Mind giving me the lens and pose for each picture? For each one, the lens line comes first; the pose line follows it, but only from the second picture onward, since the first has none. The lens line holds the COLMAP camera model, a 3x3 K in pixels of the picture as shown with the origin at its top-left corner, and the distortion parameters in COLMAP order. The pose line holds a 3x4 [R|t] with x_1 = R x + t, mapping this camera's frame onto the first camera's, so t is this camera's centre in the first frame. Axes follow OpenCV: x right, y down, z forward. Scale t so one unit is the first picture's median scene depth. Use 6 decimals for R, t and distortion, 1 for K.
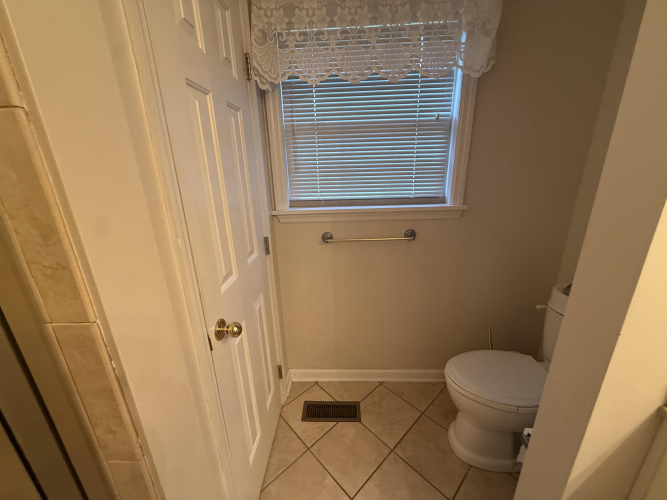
lens RADIAL K [[266.1, 0, 332.3], [0, 266.1, 250.7], [0, 0, 1]] dist [-0.000218, 0.000136]
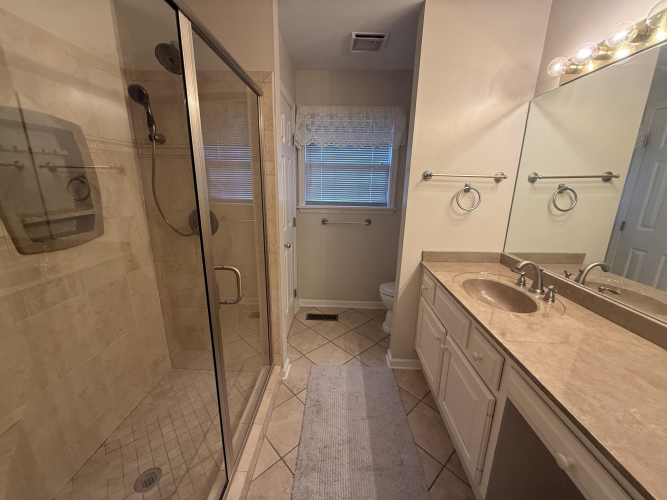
lens RADIAL K [[266.1, 0, 332.3], [0, 266.1, 250.7], [0, 0, 1]] dist [-0.000218, 0.000136]
pose [[0.998760, 0.046464, 0.017856, 0.012017], [-0.045485, 0.997622, -0.051792, 0.266551], [-0.020220, 0.050916, 0.998498, -0.924479]]
